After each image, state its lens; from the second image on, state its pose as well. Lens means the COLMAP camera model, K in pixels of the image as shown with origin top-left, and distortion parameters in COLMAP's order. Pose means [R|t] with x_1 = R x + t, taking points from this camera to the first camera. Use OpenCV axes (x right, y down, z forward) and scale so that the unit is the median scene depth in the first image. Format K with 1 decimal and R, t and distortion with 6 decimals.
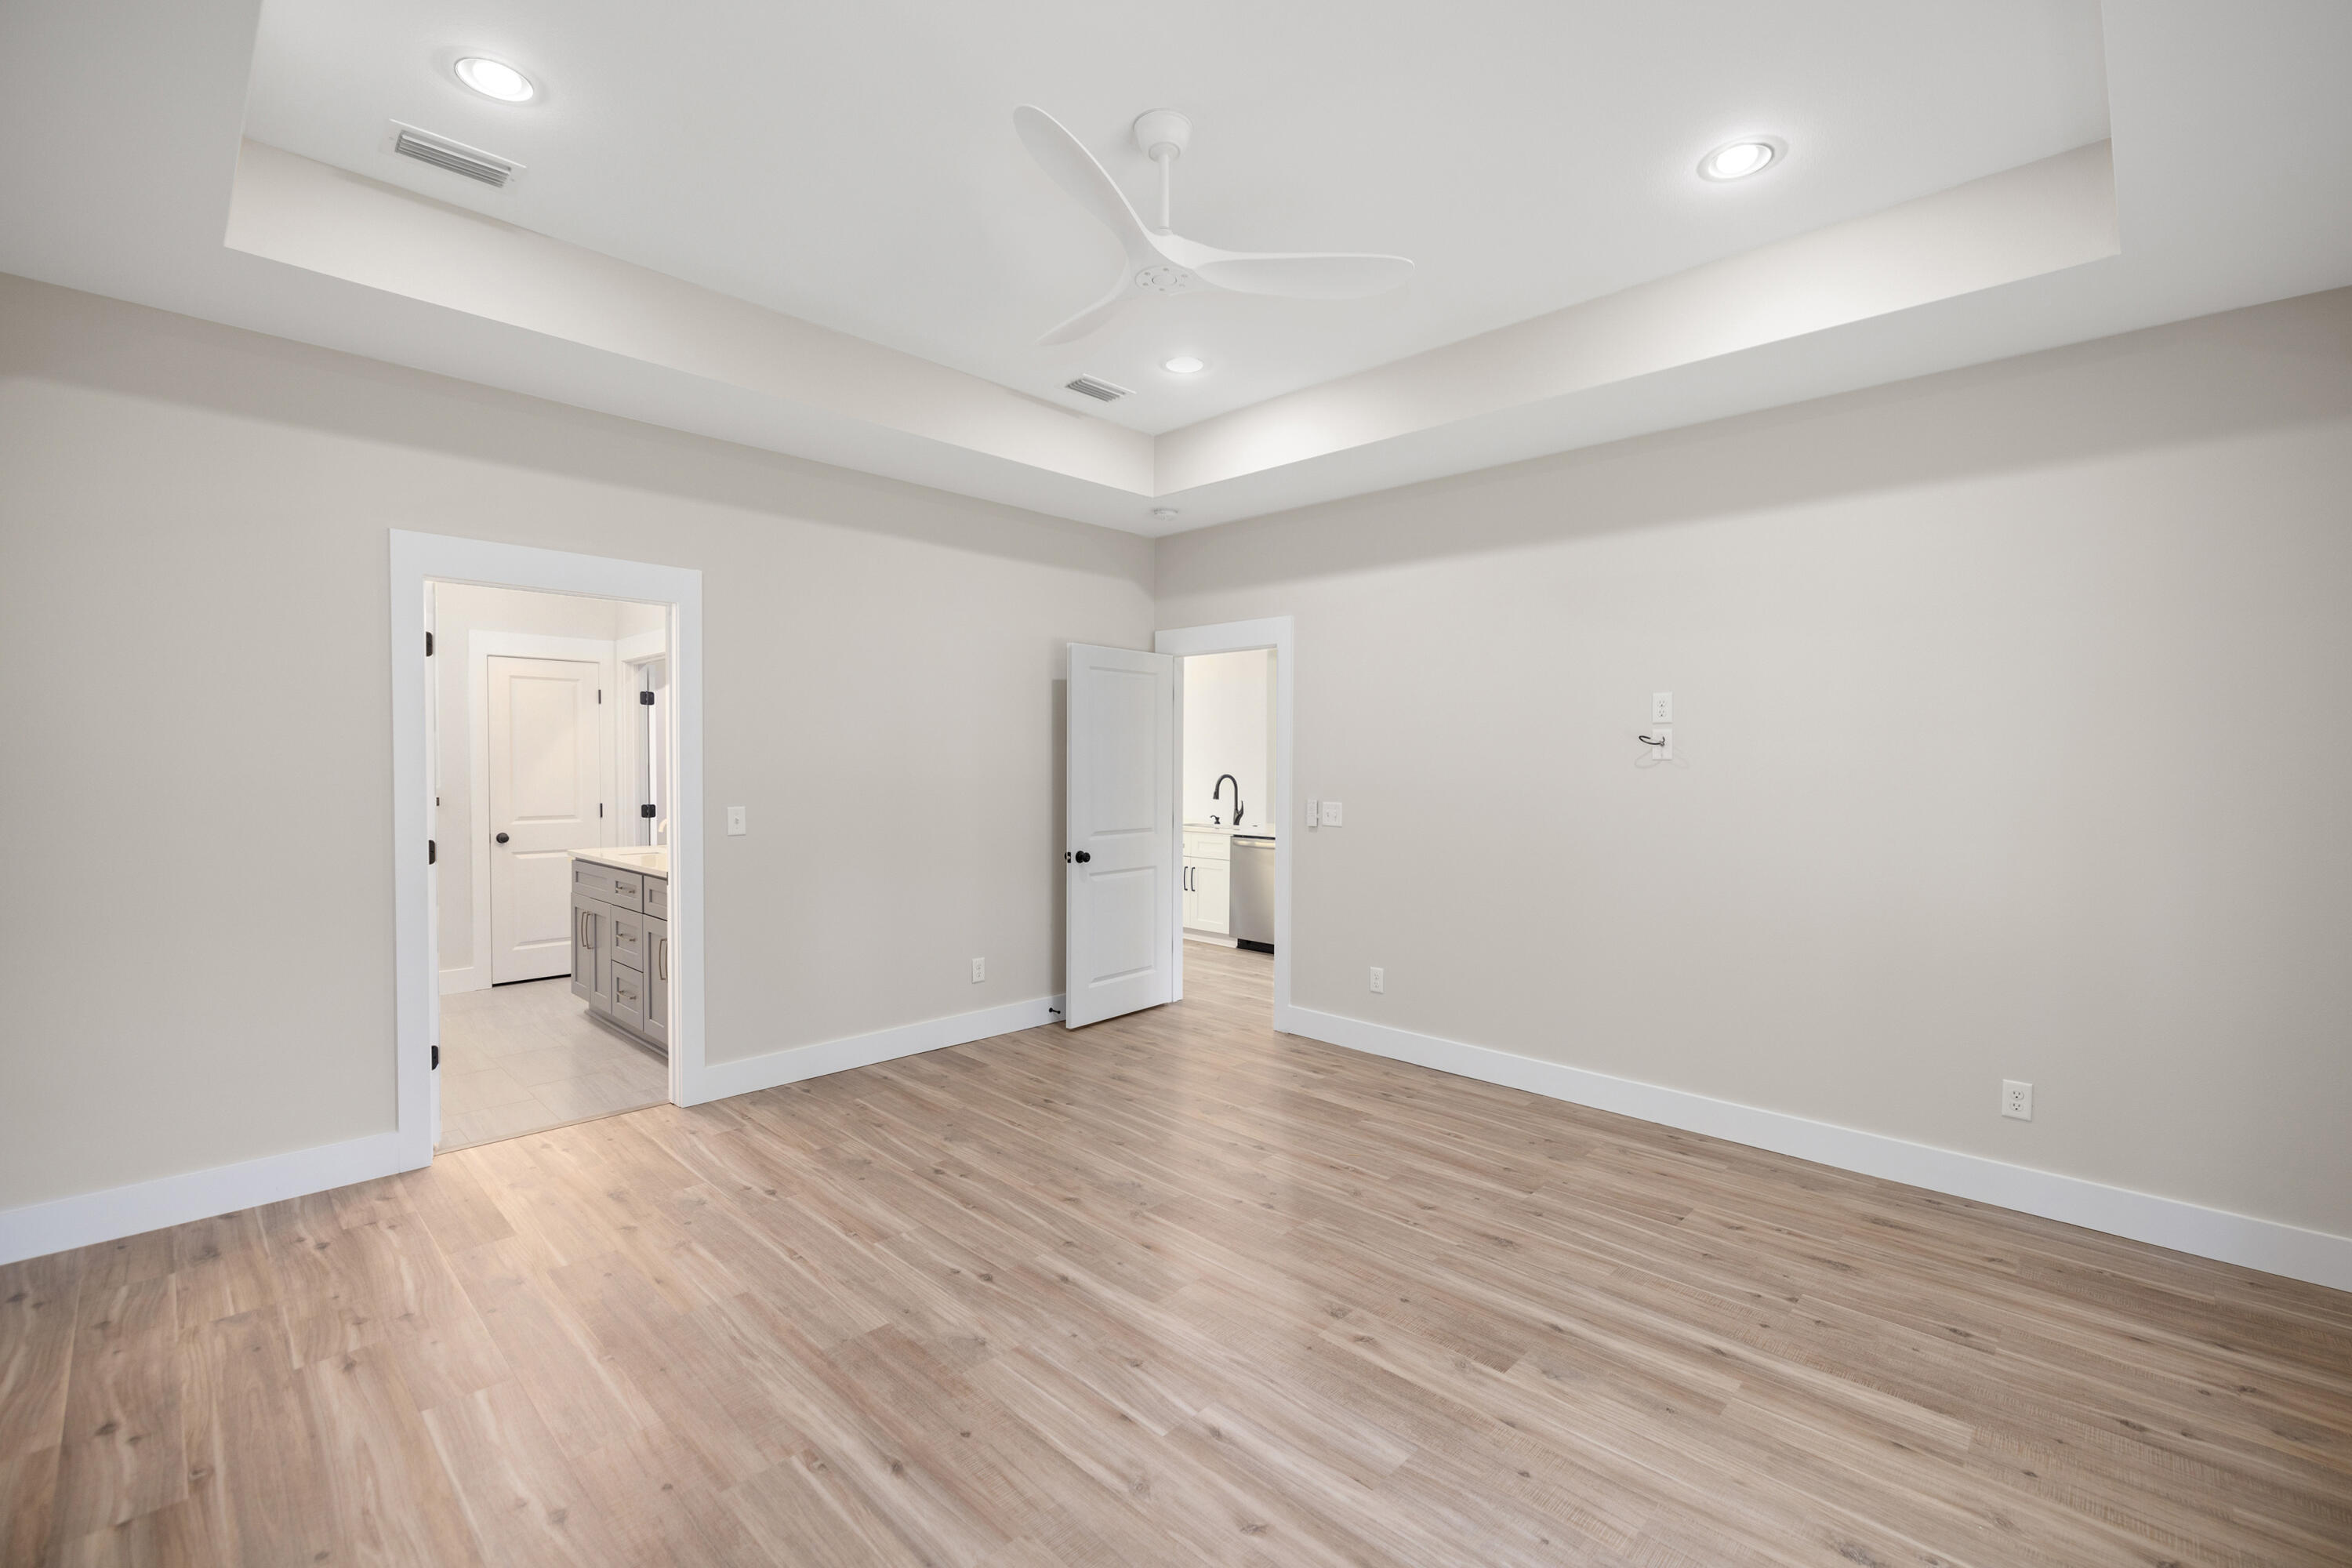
lens RADIAL K [[1016.4, 0, 1184.3], [0, 1016.4, 757.3], [0, 0, 1]] dist [0.000930, 0.000133]
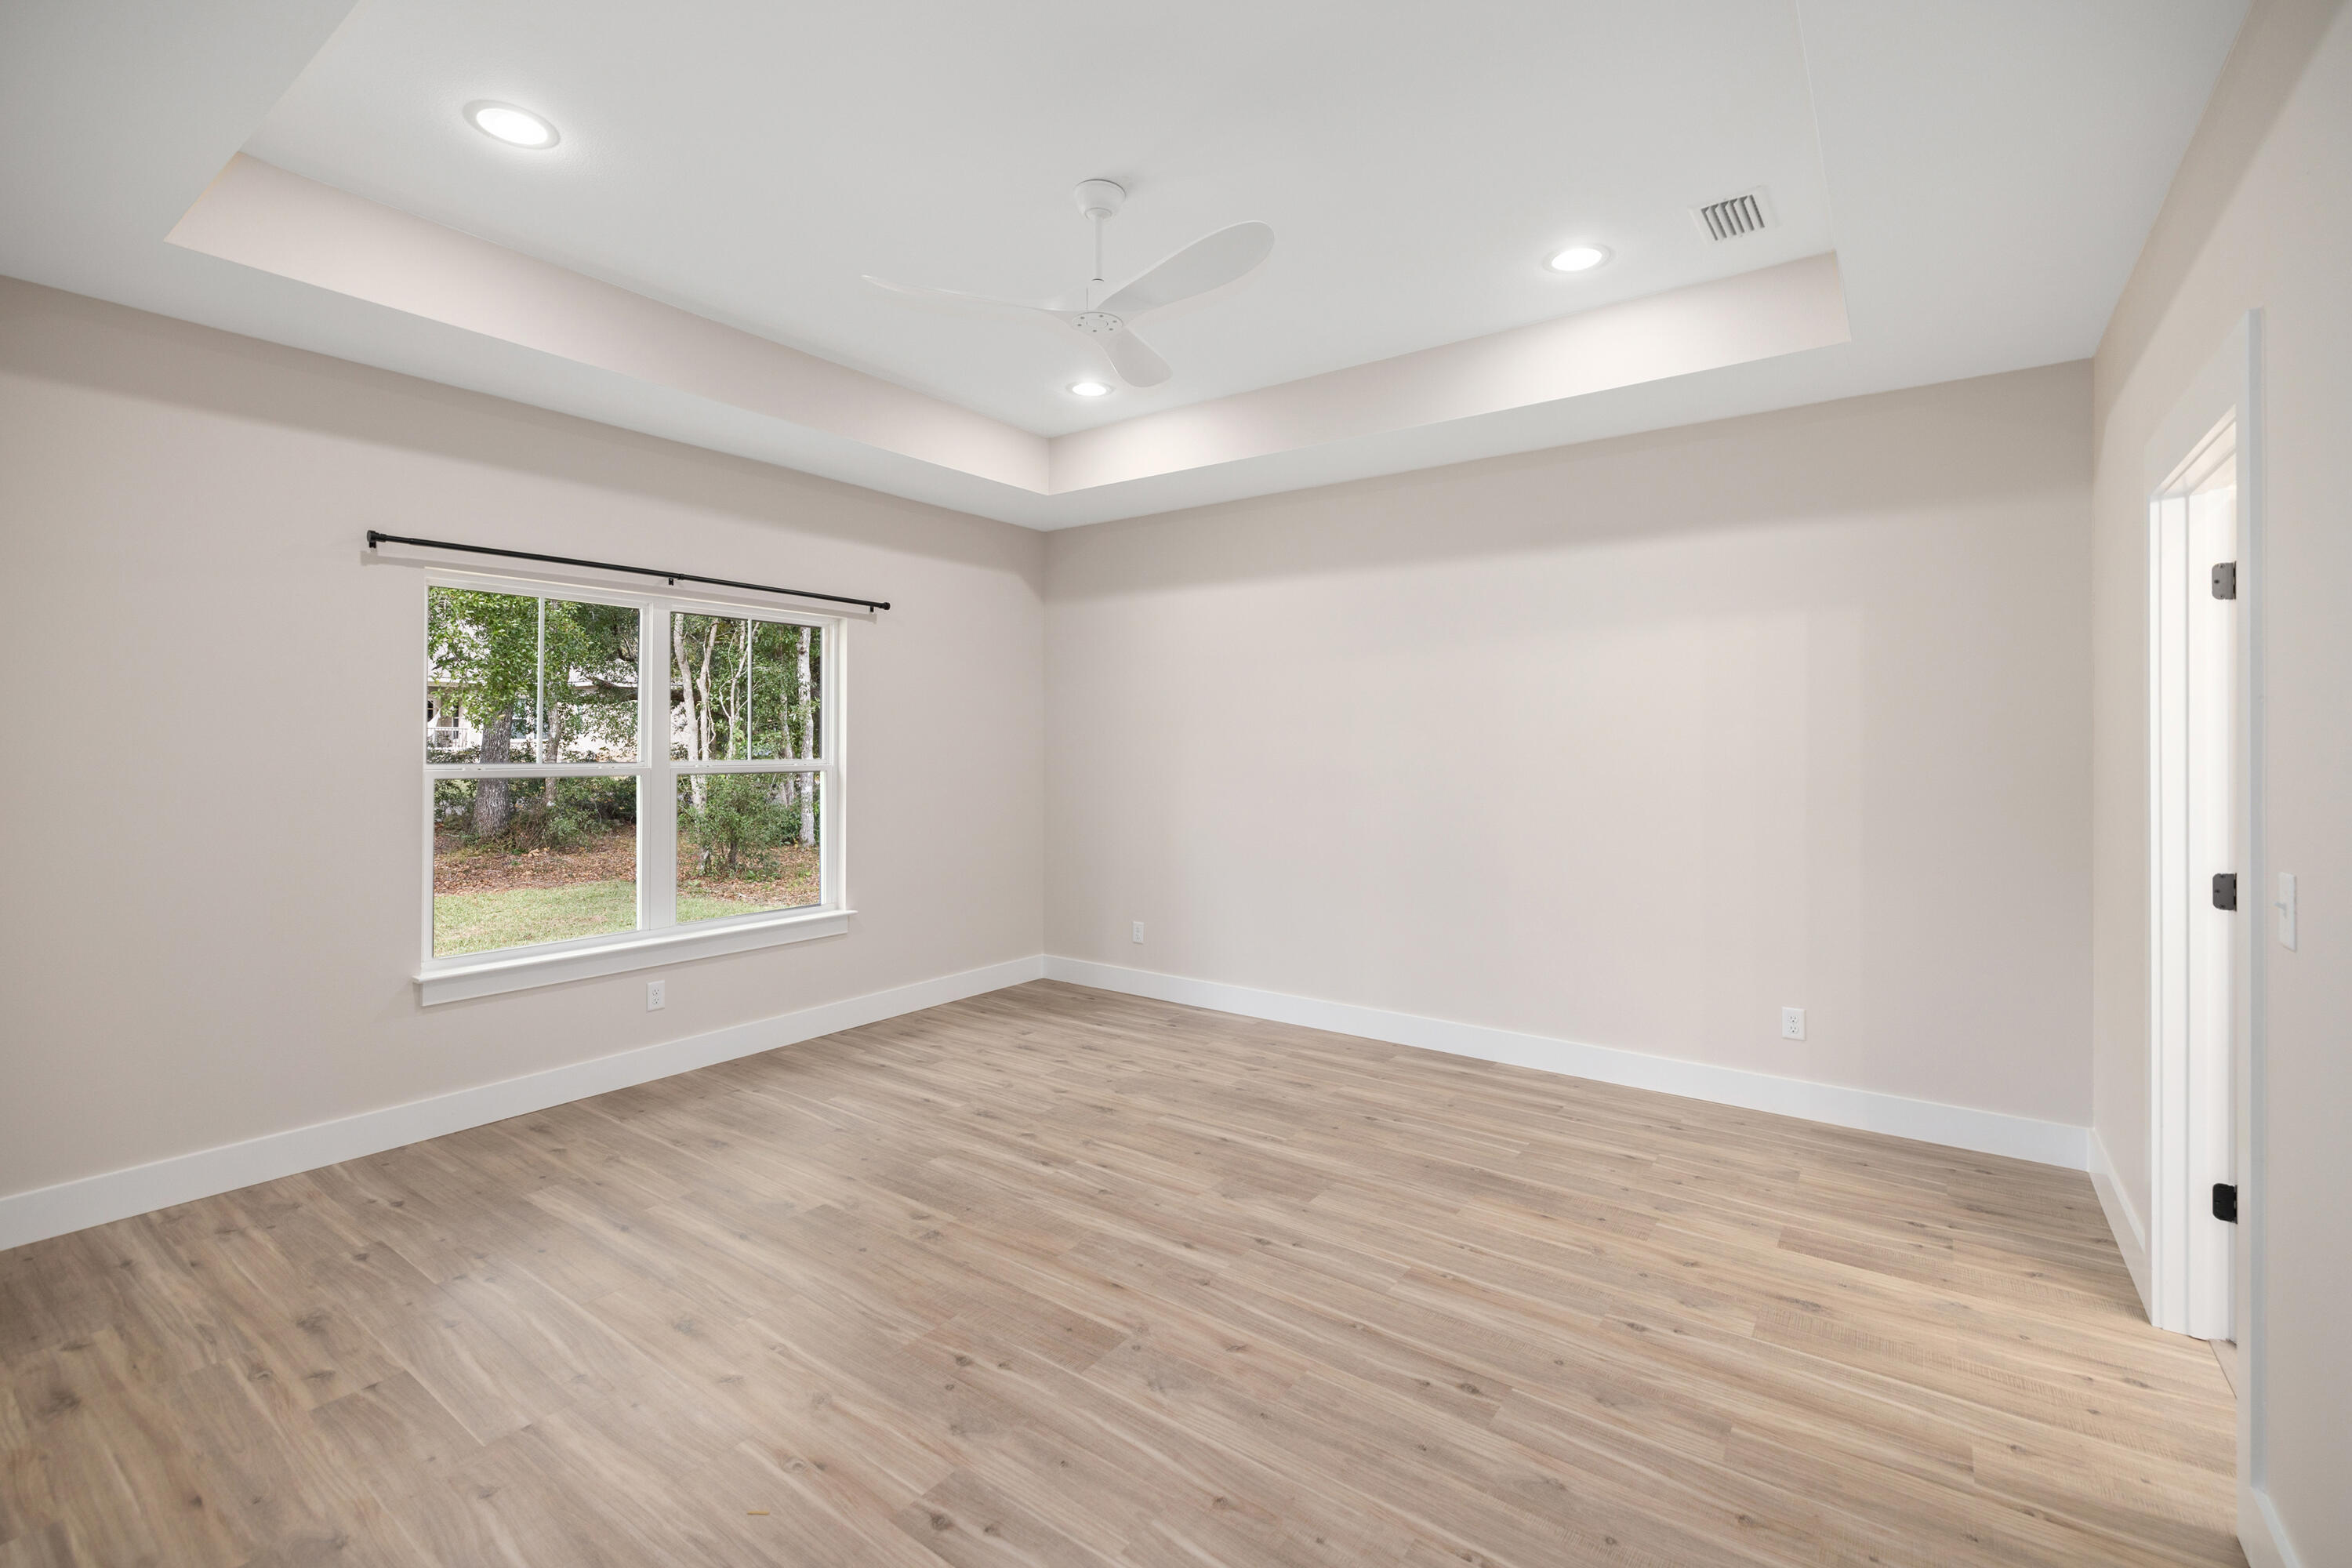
lens RADIAL K [[1016.4, 0, 1184.3], [0, 1016.4, 757.3], [0, 0, 1]] dist [0.000930, 0.000133]
pose [[-0.988863, -0.007594, -0.148636, 0.042901], [-0.008365, 0.999955, 0.004562, 0.009709], [0.148595, 0.005754, -0.988881, 1.969987]]
